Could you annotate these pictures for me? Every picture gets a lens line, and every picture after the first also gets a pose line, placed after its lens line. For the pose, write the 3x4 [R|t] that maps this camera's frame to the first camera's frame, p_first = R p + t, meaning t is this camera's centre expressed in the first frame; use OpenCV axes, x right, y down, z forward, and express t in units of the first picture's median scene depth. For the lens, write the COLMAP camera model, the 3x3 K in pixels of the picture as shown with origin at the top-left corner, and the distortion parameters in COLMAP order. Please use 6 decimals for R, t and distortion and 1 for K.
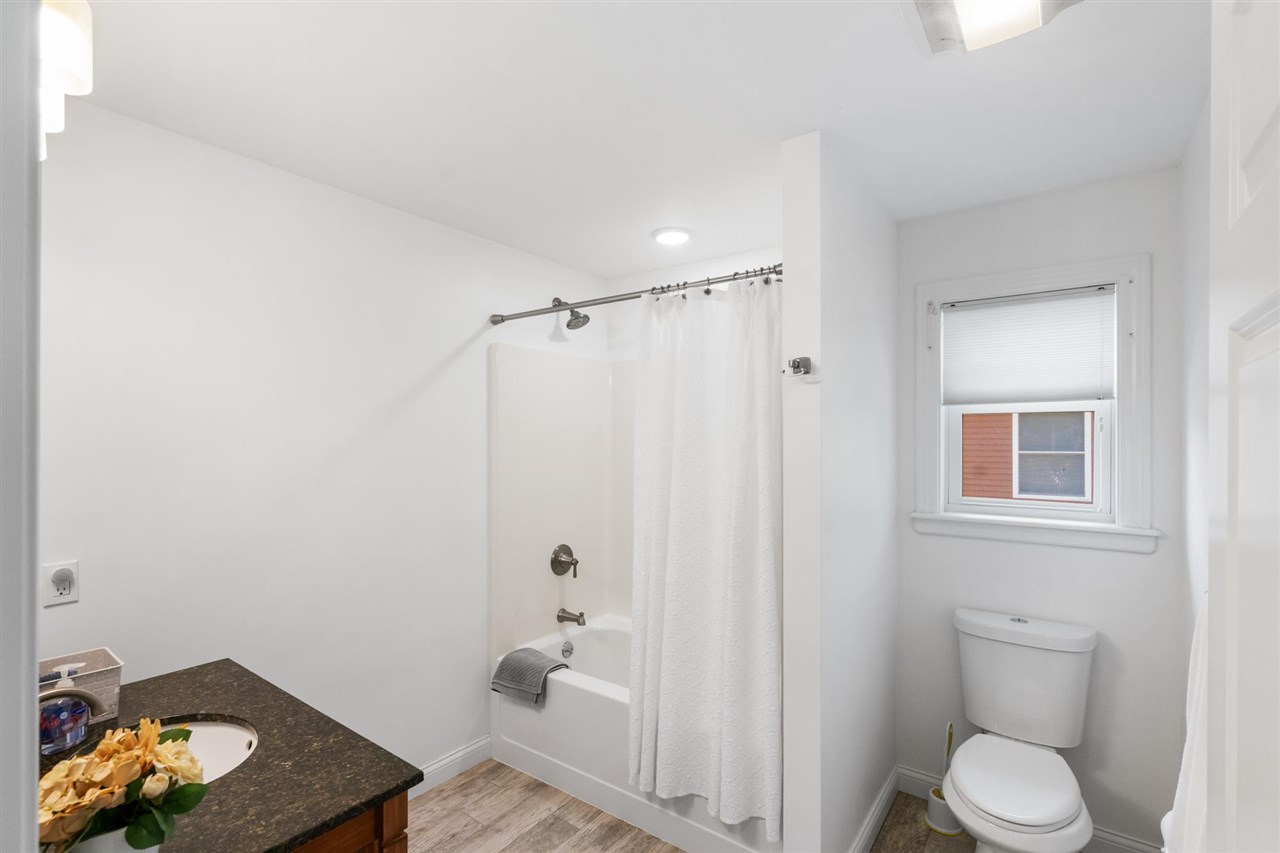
lens RADIAL K [[587.2, 0, 640.5], [0, 587.2, 432.2], [0, 0, 1]] dist [-0.003780, 0.000318]
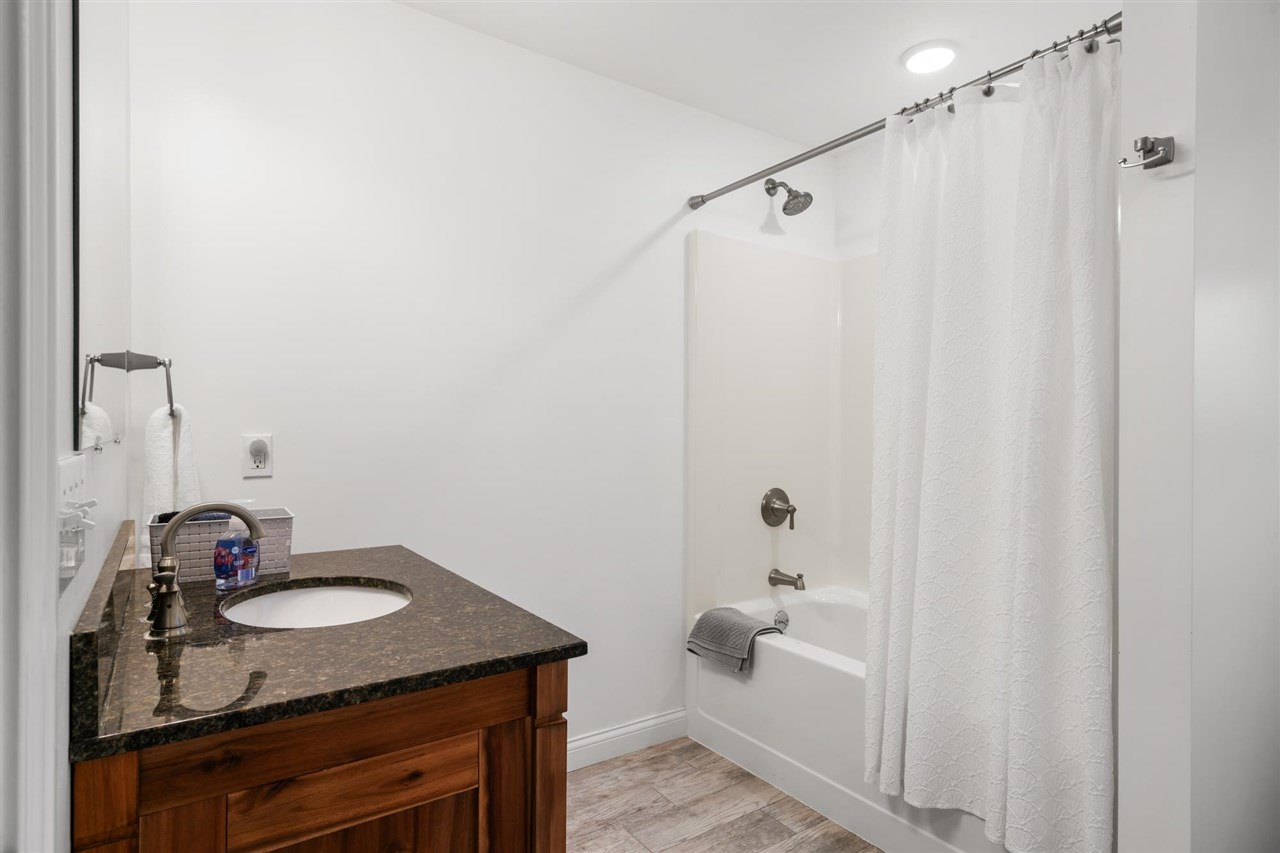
lens RADIAL K [[680.9, 0, 640.0], [0, 680.9, 428.6], [0, 0, 1]] dist [0.001181, 0.006028]
pose [[0.945446, 0.006047, -0.325722, -0.010100], [-0.004738, 0.999977, 0.004814, 0.155616], [0.325743, -0.003008, 0.945453, 0.098729]]
